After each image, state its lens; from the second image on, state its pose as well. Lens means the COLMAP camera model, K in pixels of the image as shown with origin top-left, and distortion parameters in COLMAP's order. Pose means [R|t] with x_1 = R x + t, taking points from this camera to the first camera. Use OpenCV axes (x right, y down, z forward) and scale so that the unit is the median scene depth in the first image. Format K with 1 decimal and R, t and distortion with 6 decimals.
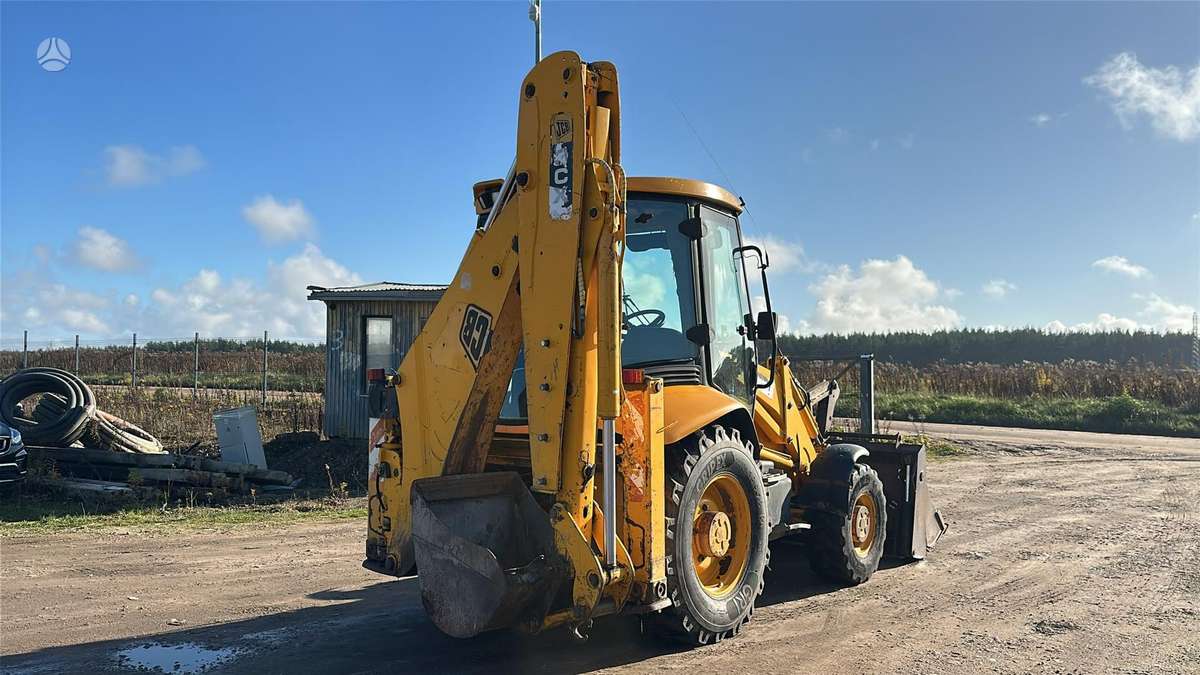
lens RADIAL K [[1037.5, 0, 600.1], [0, 1037.5, 331.0], [0, 0, 1]] dist [0.050528, -0.045583]
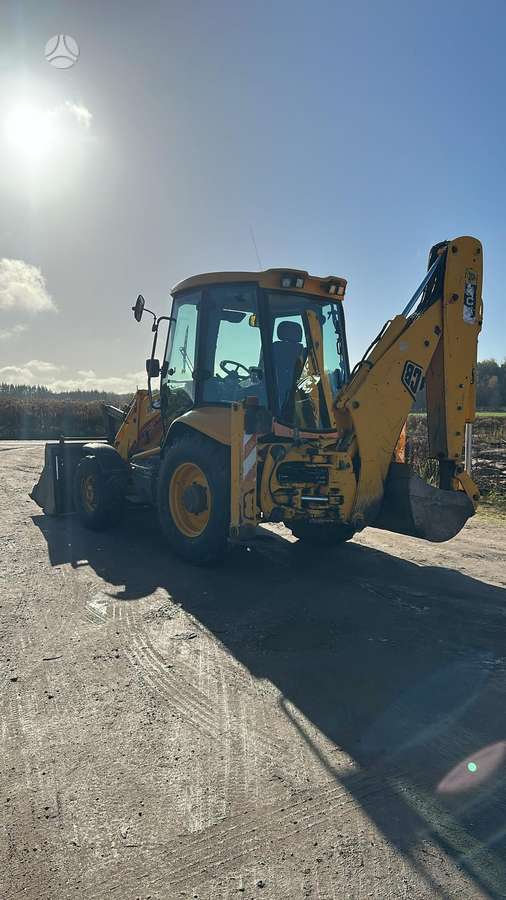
lens RADIAL K [[663.3, 0, 254.5], [0, 663.3, 454.8], [0, 0, 1]] dist [0.078807, -0.094262]
pose [[0.250542, -0.070479, 0.965537, -1.095631], [-0.042461, 0.995587, 0.083690, 0.041532], [-0.967174, -0.061966, 0.246444, 0.836270]]
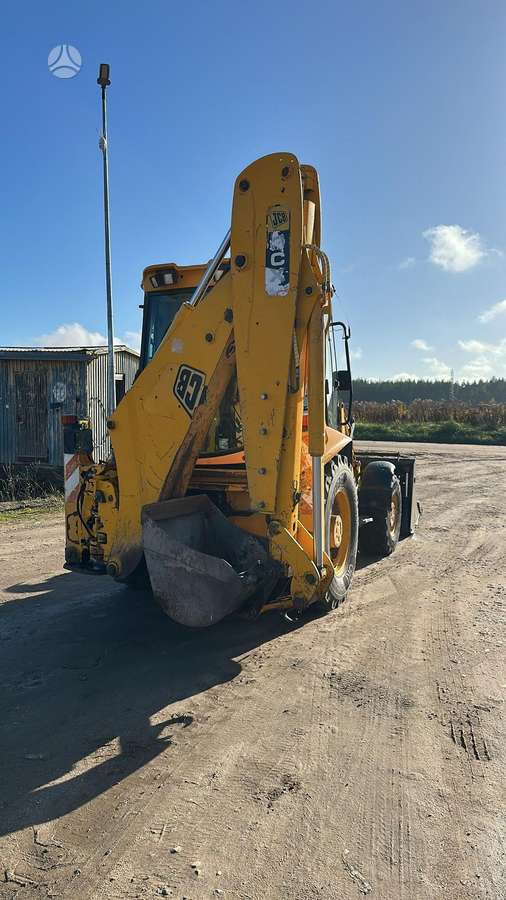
lens RADIAL K [[663.3, 0, 248.4], [0, 663.3, 455.8], [0, 0, 1]] dist [0.078807, -0.094262]
pose [[0.973210, -0.026843, 0.228345, -0.202348], [0.001153, 0.993719, 0.111901, -0.005389], [-0.229914, -0.108640, 0.967128, 0.173162]]
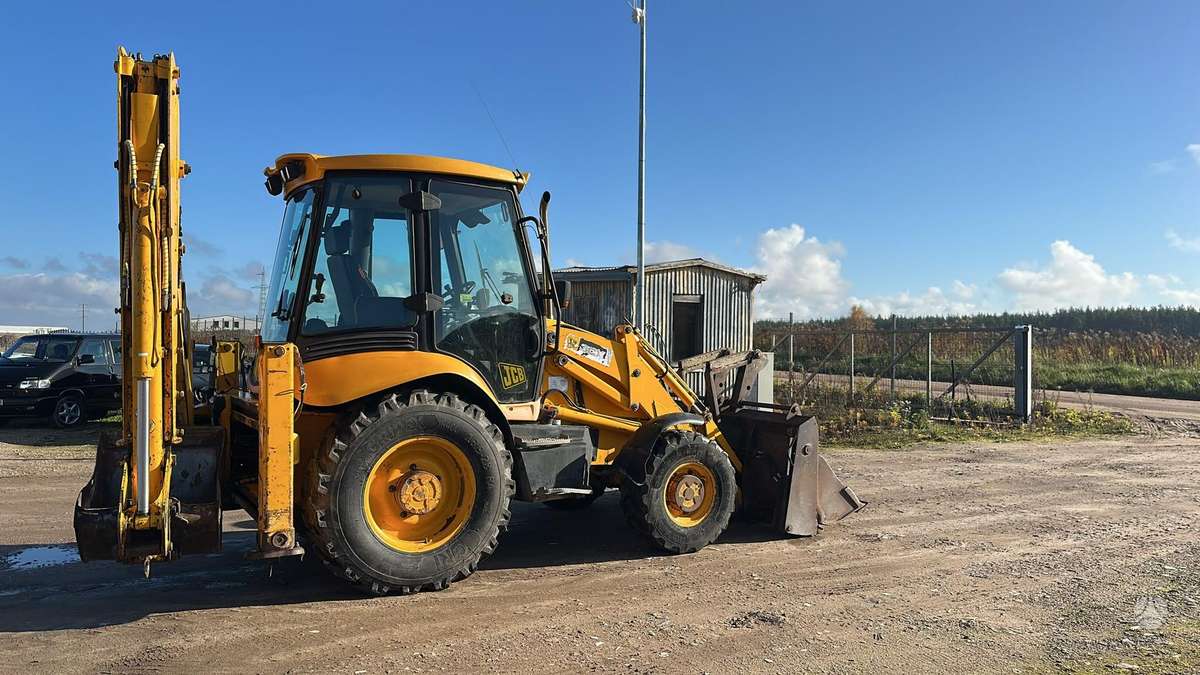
lens RADIAL K [[884.3, 0, 604.7], [0, 884.3, 339.1], [0, 0, 1]] dist [0.078807, -0.094262]
pose [[0.916407, -0.000888, -0.400248, 0.641844], [0.013736, 0.999478, 0.029231, 0.016649], [0.400013, -0.032285, 0.915941, 0.256026]]
